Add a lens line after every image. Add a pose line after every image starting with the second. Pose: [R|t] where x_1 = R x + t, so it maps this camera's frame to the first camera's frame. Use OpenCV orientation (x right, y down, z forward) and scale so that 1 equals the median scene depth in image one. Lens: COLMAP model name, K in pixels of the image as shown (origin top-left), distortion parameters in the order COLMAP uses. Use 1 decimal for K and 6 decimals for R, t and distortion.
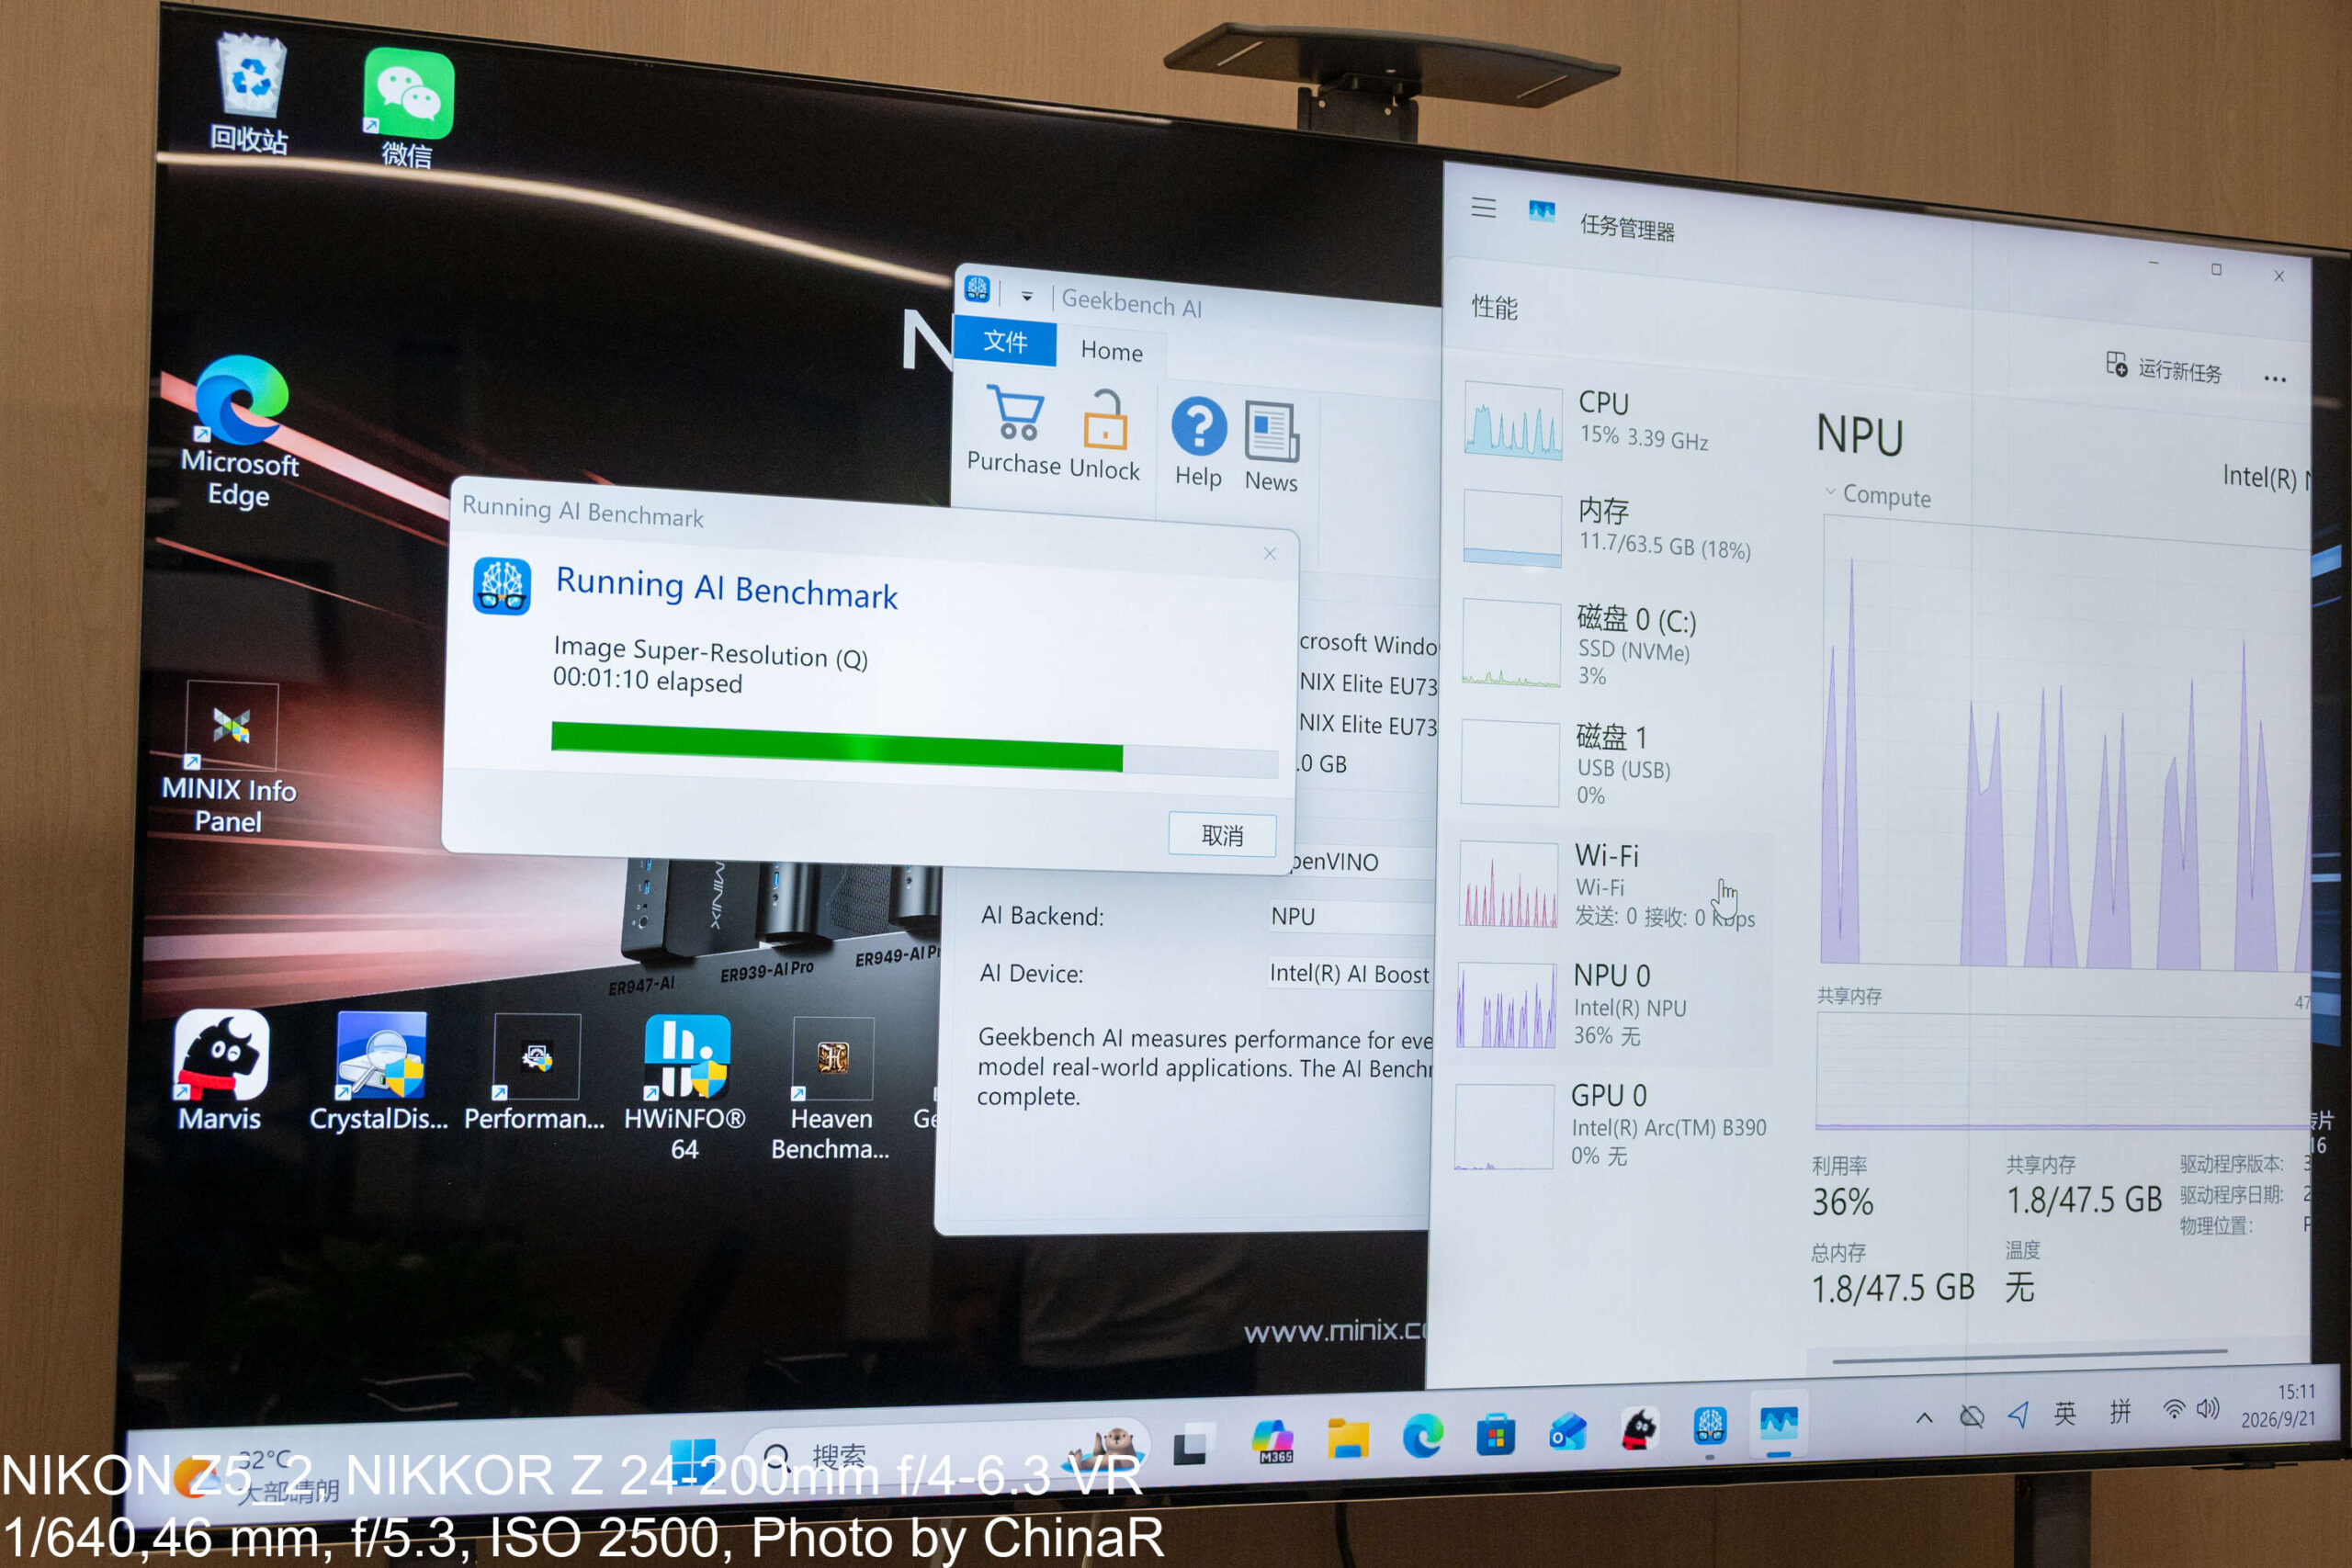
lens RADIAL K [[3021.0, 0, 1171.5], [0, 3021.0, 793.5], [0, 0, 1]] dist [0.008459, 0.000000]
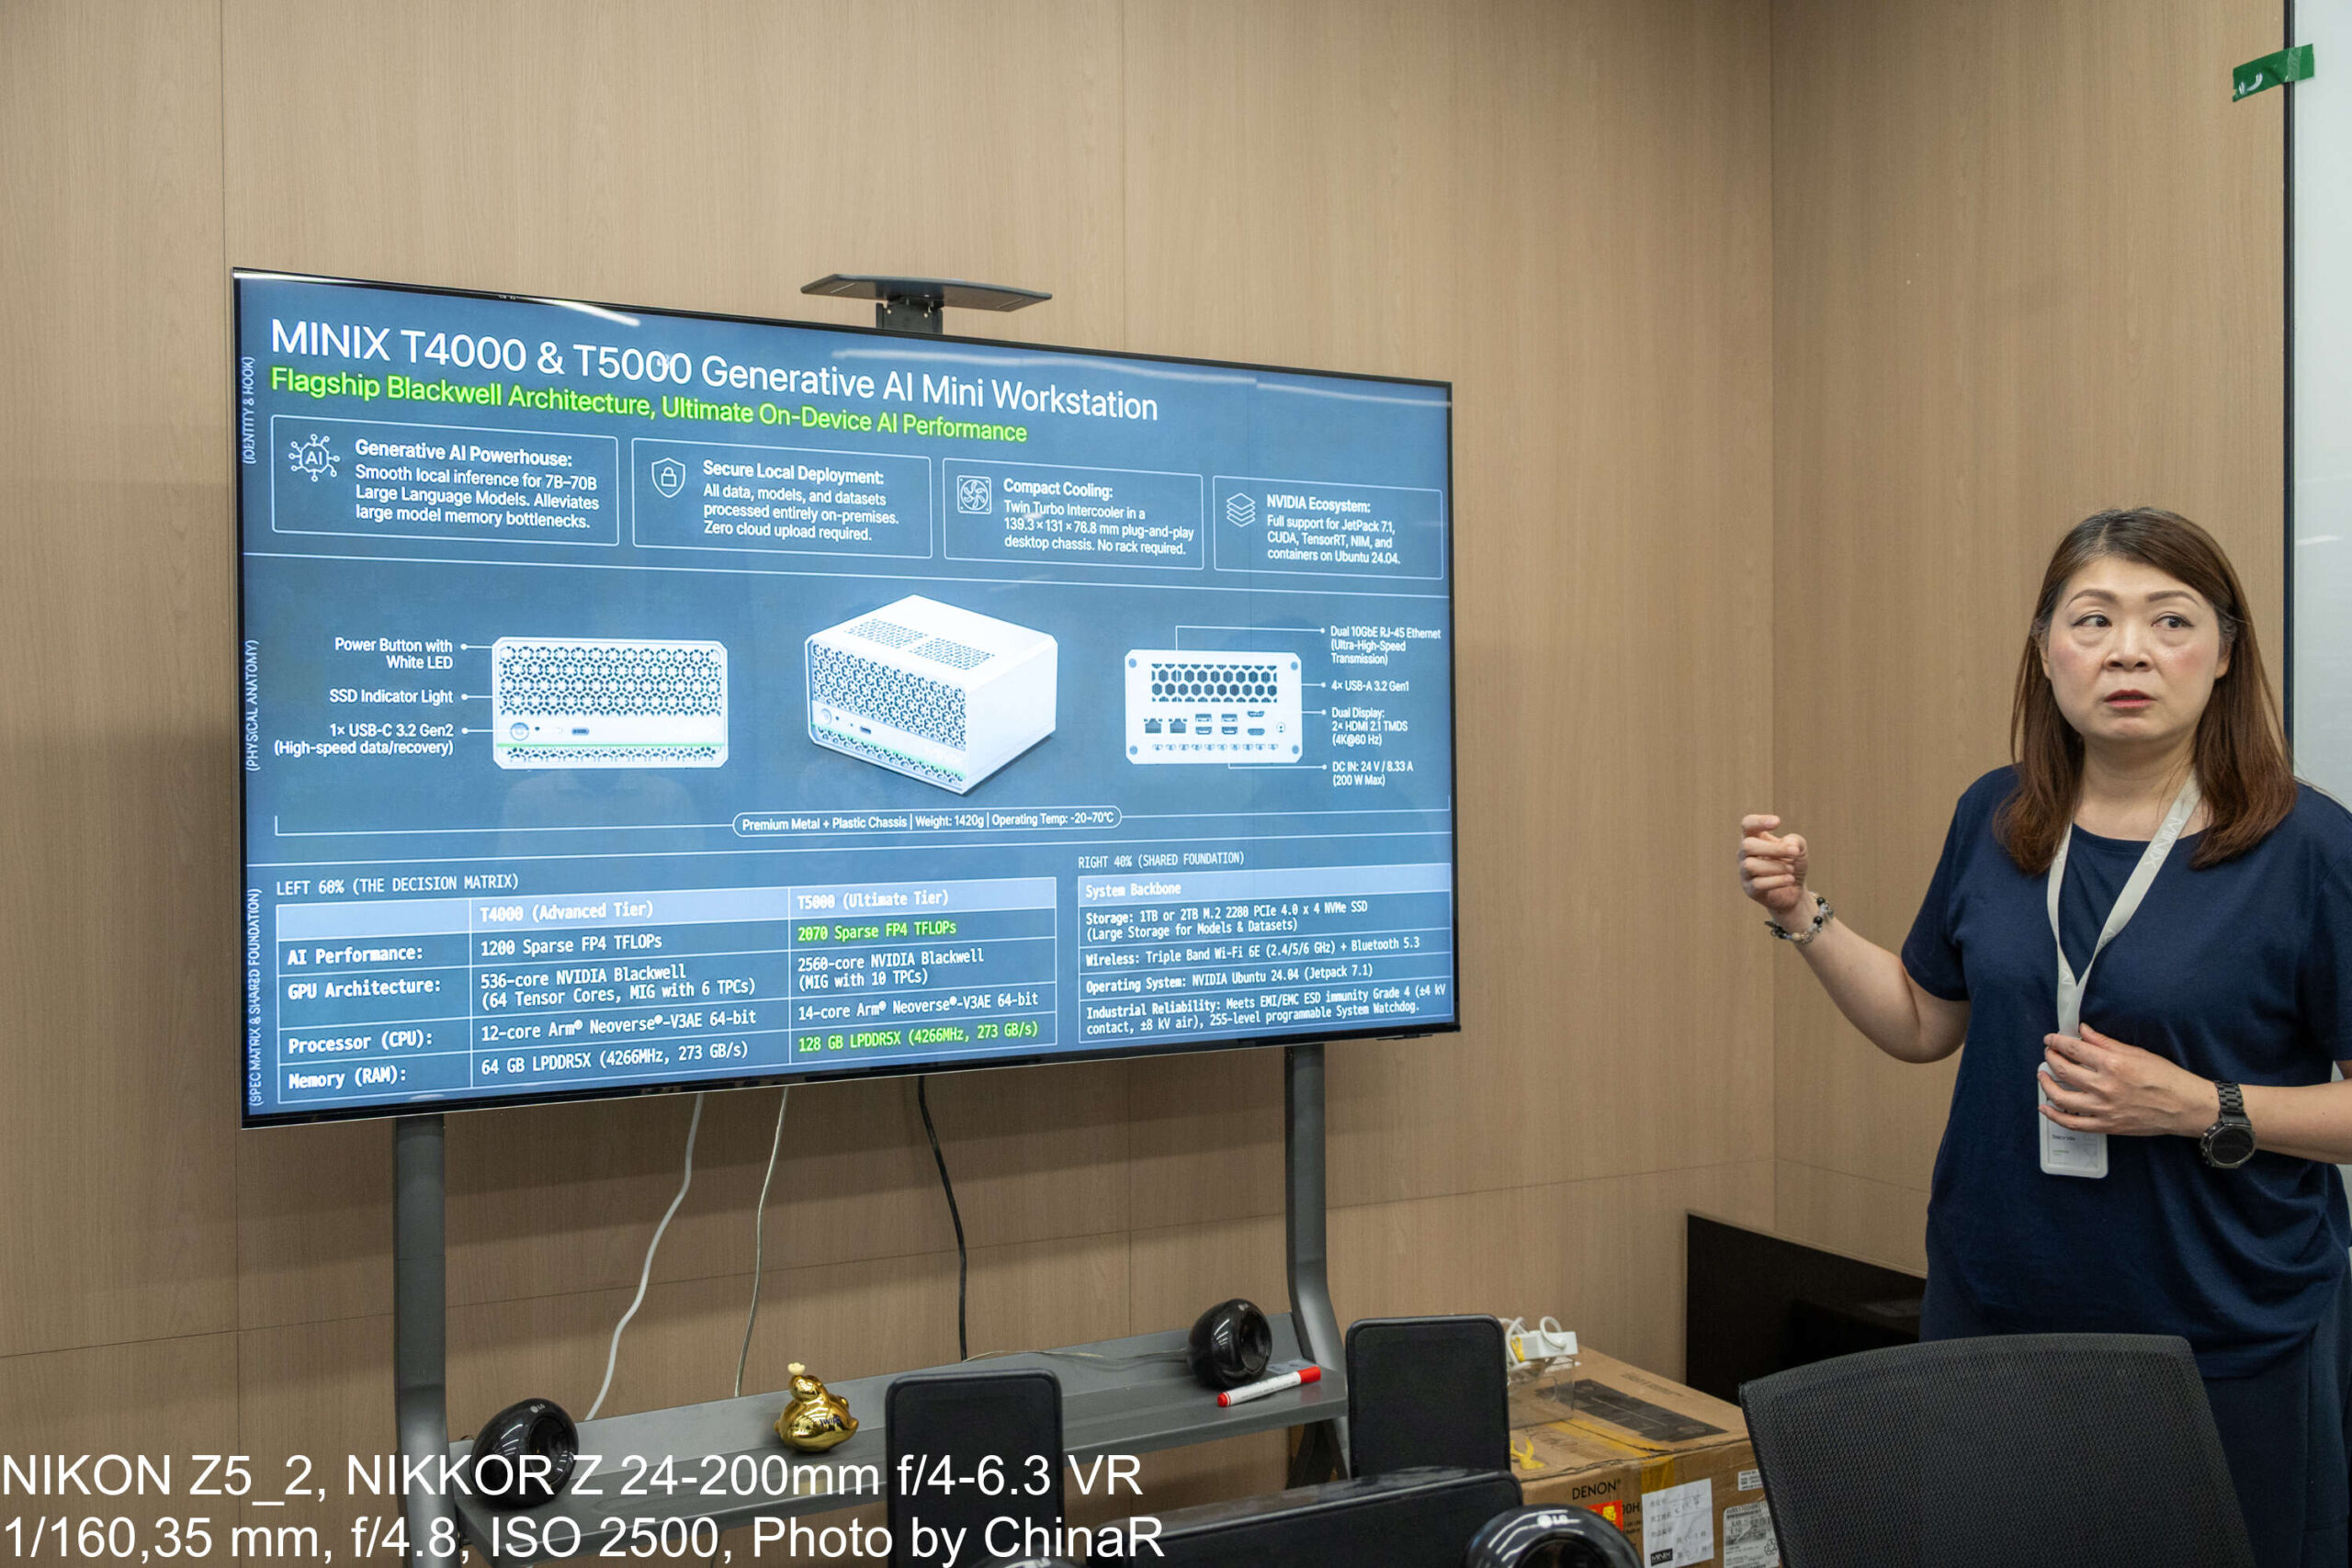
lens RADIAL K [[2433.5, 0, 1178.9], [0, 2433.5, 782.0], [0, 0, 1]] dist [0.004465, 0.000000]
pose [[0.982304, -0.032726, 0.184410, -0.061533], [0.024270, 0.998556, 0.047929, -0.013281], [-0.185712, -0.042606, 0.981680, -0.506146]]
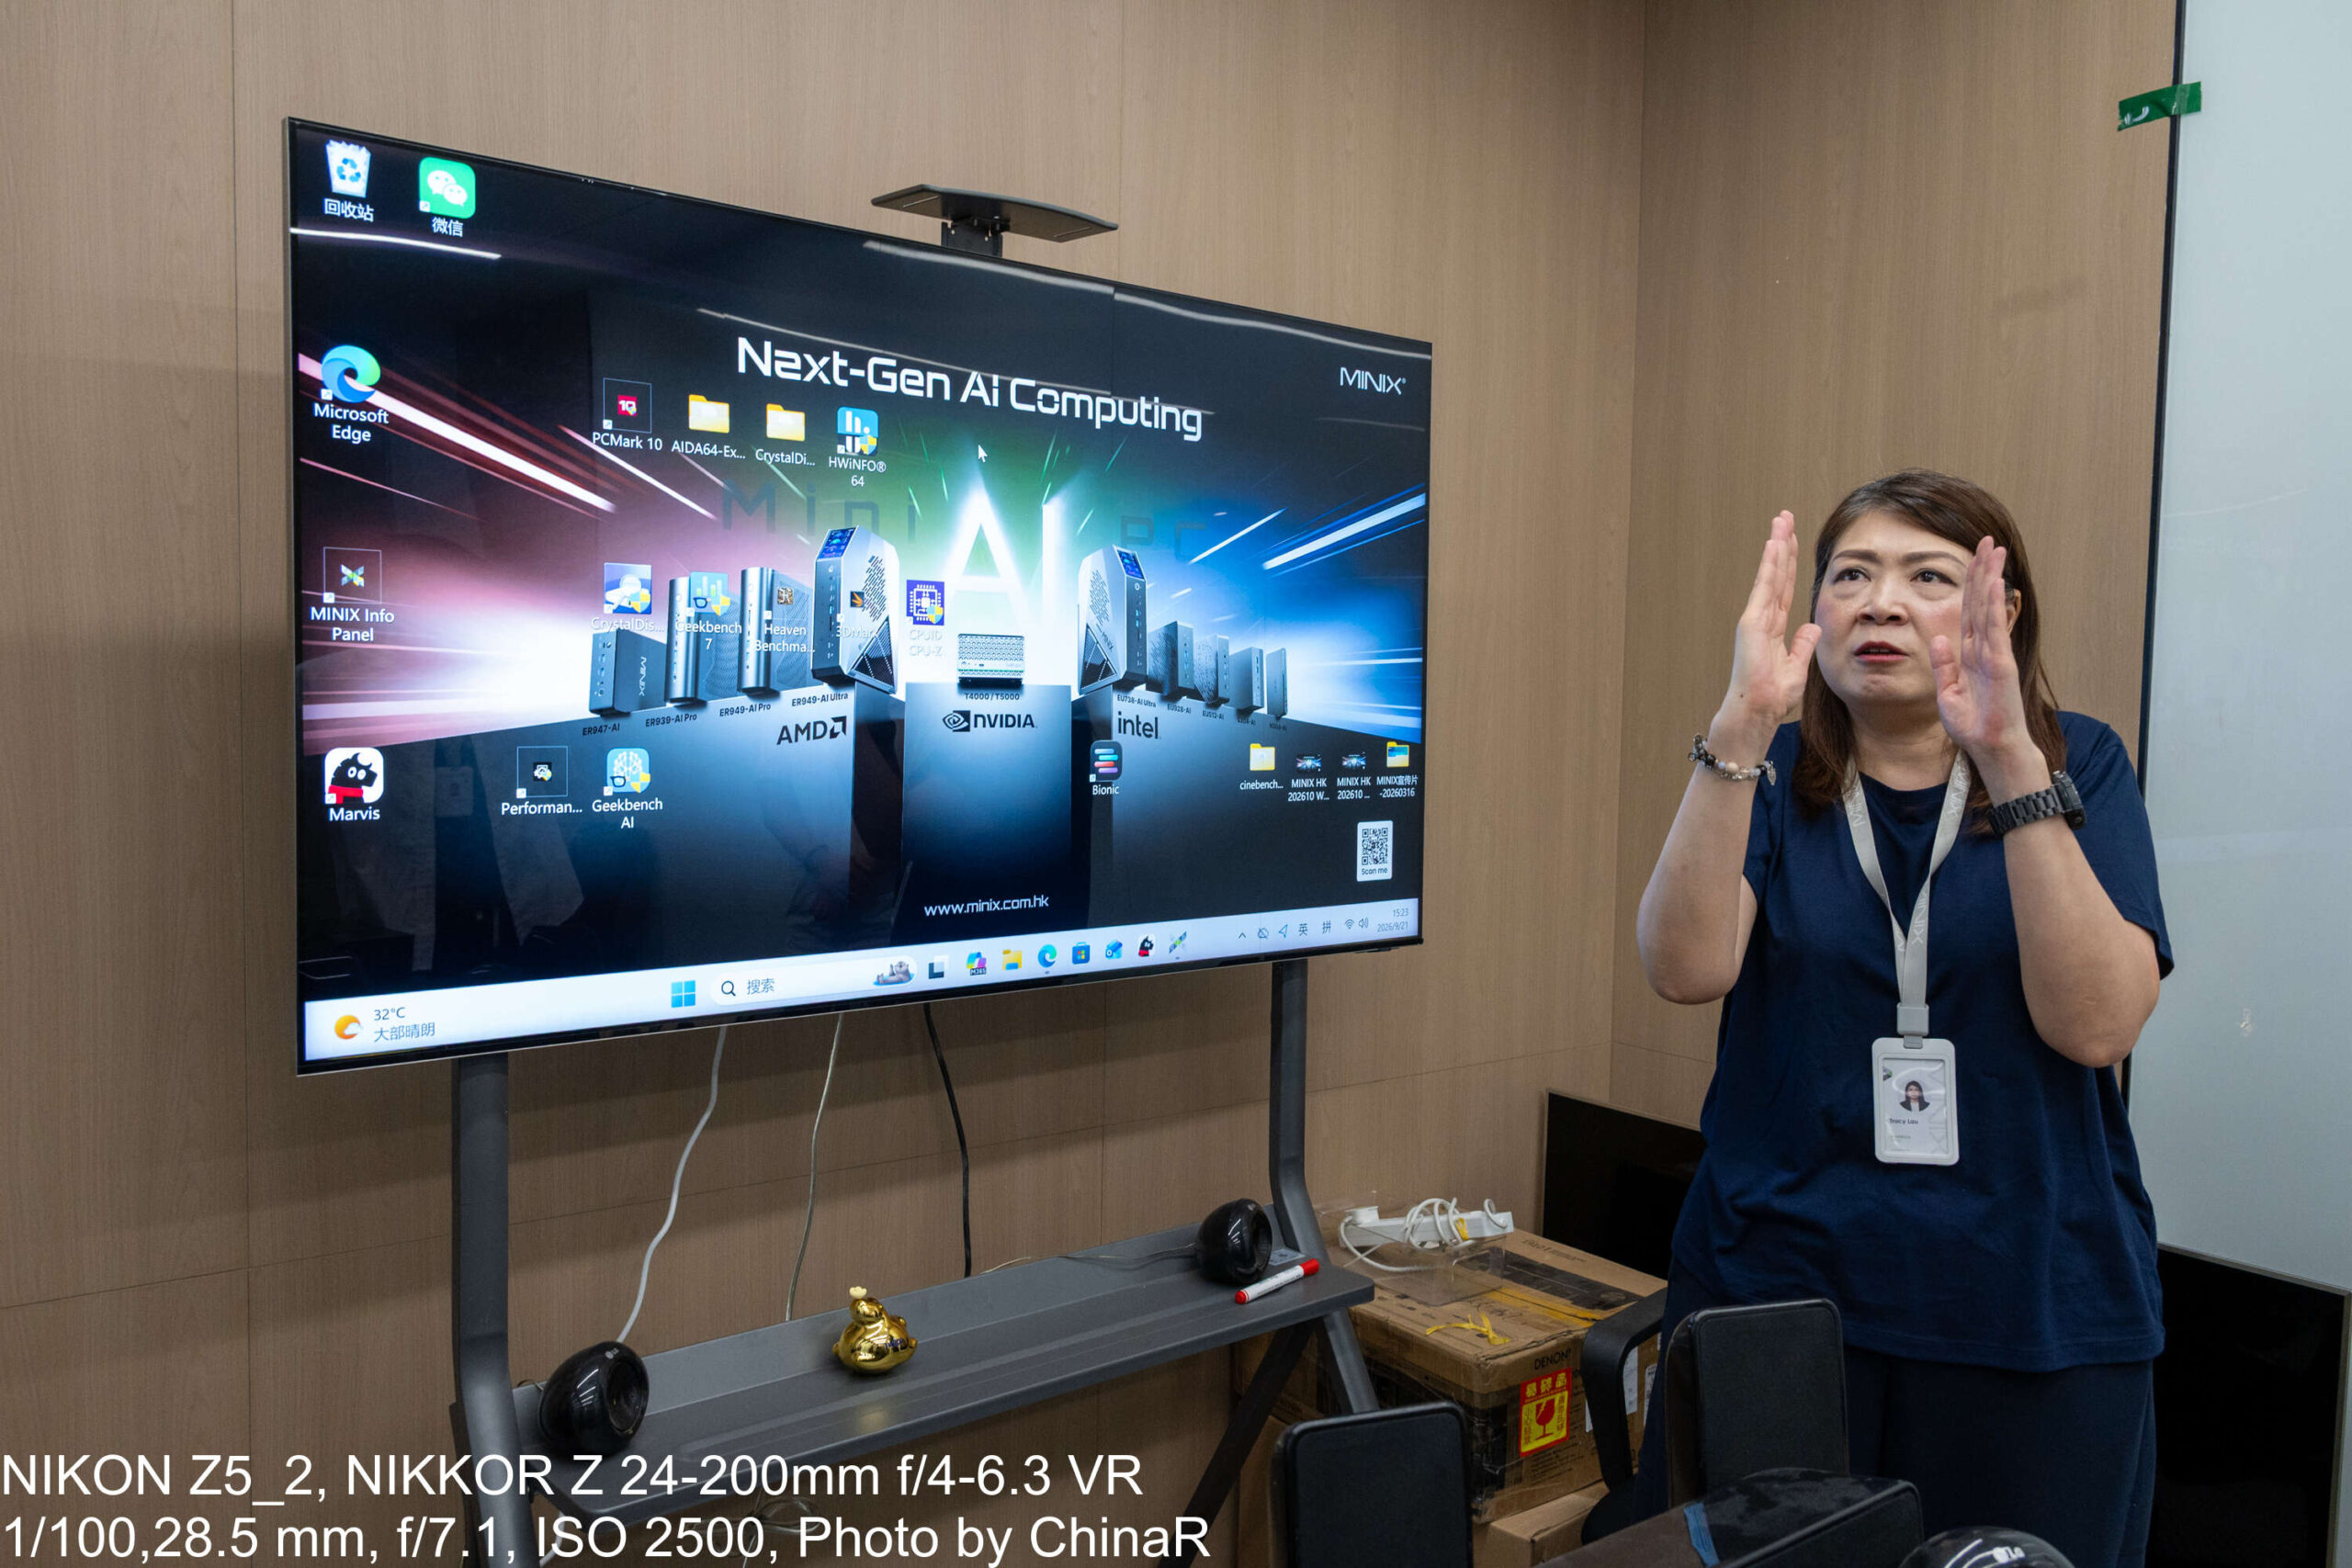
lens RADIAL K [[1841.6, 0, 1134.0], [0, 1841.6, 785.0], [0, 0, 1]] dist [-0.001053, 0.005234]
pose [[0.931760, -0.029172, 0.361901, -0.271837], [-0.007255, 0.995072, 0.098888, -0.010940], [-0.363002, -0.094766, 0.926957, -0.088951]]
